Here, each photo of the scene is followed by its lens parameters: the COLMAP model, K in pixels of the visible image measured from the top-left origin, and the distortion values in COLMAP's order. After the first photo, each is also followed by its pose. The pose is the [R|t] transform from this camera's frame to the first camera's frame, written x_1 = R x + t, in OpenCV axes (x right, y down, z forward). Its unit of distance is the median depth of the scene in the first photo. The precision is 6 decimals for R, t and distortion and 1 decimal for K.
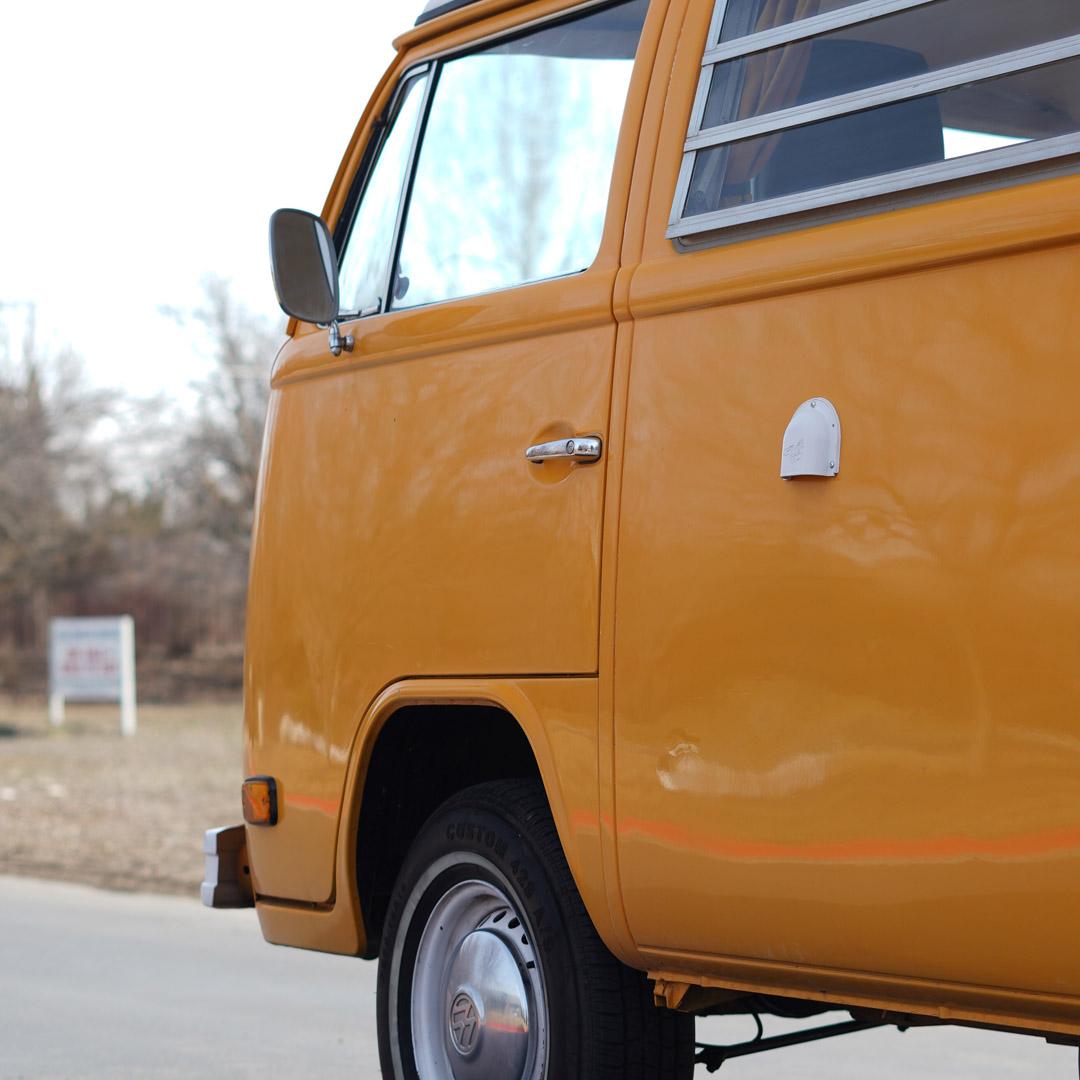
lens RADIAL K [[3623.4, 0, 540.0], [0, 3623.4, 540.0], [0, 0, 1]] dist [0.199170, 2.115933]
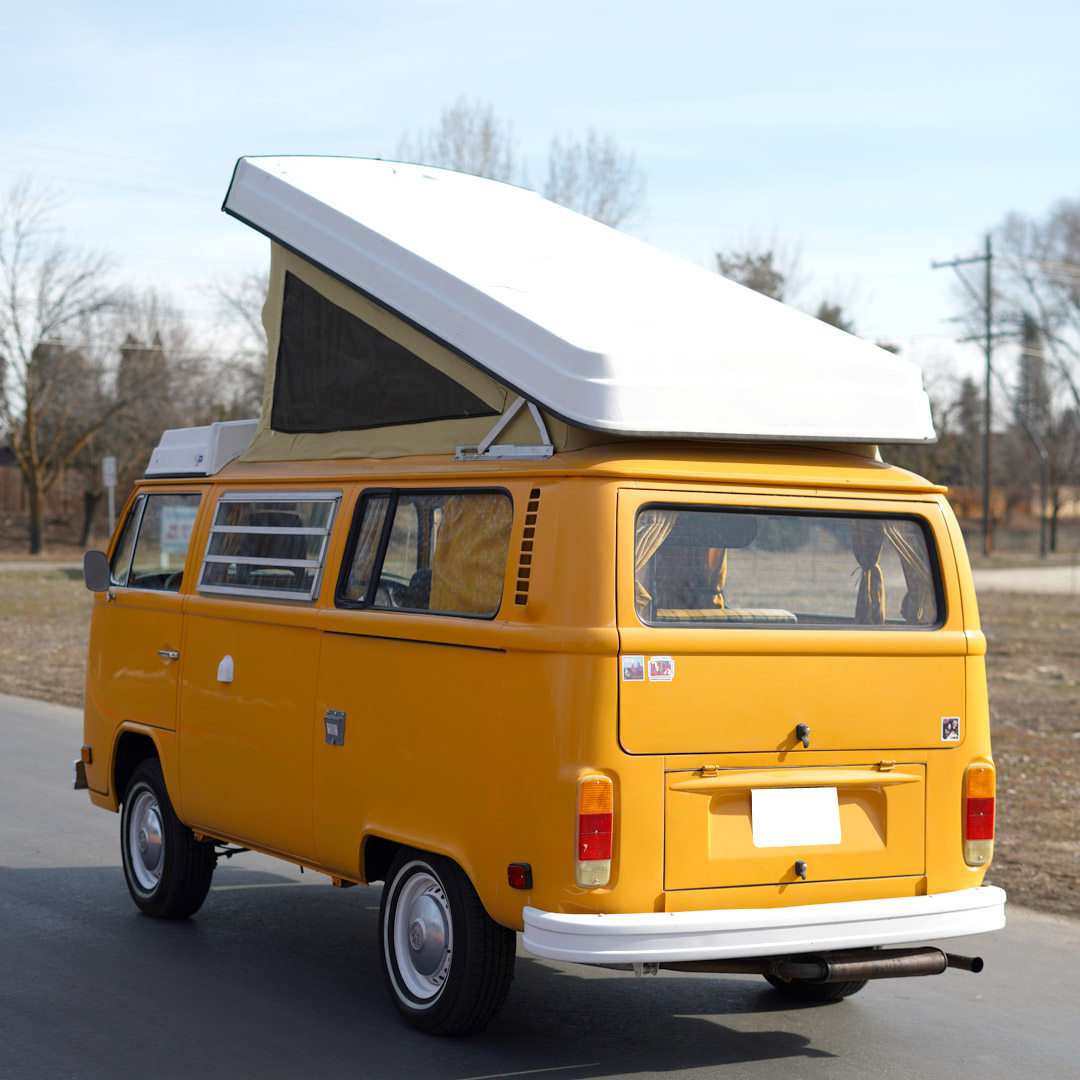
lens RADIAL K [[2374.9, 0, 510.6], [0, 2374.9, 629.0], [0, 0, 1]] dist [-0.026351, 0.005927]
pose [[0.999784, 0.020223, 0.004781, 0.237422], [-0.020552, 0.996279, 0.083698, -0.182946], [-0.003071, -0.083778, 0.996480, -0.802689]]
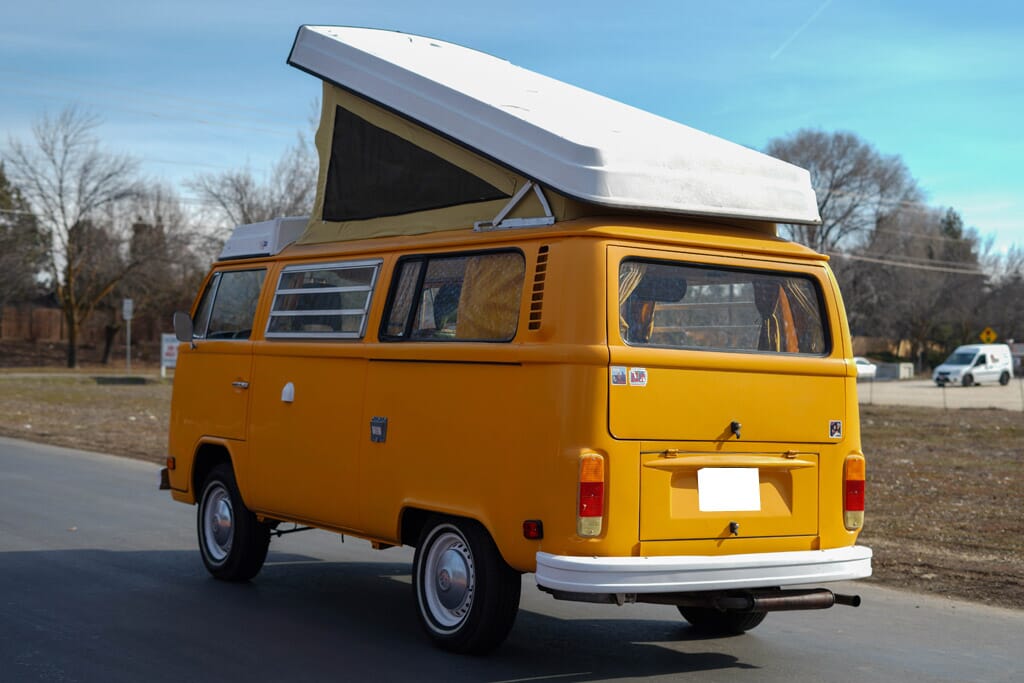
lens RADIAL K [[1628.3, 0, 512.0], [0, 1628.3, 341.5], [0, 0, 1]] dist [-0.017358, -0.080590]
pose [[0.996621, 0.034322, 0.074624, 0.147132], [-0.036450, 0.998961, 0.027354, -0.114620], [-0.073608, -0.029982, 0.996836, -0.716524]]
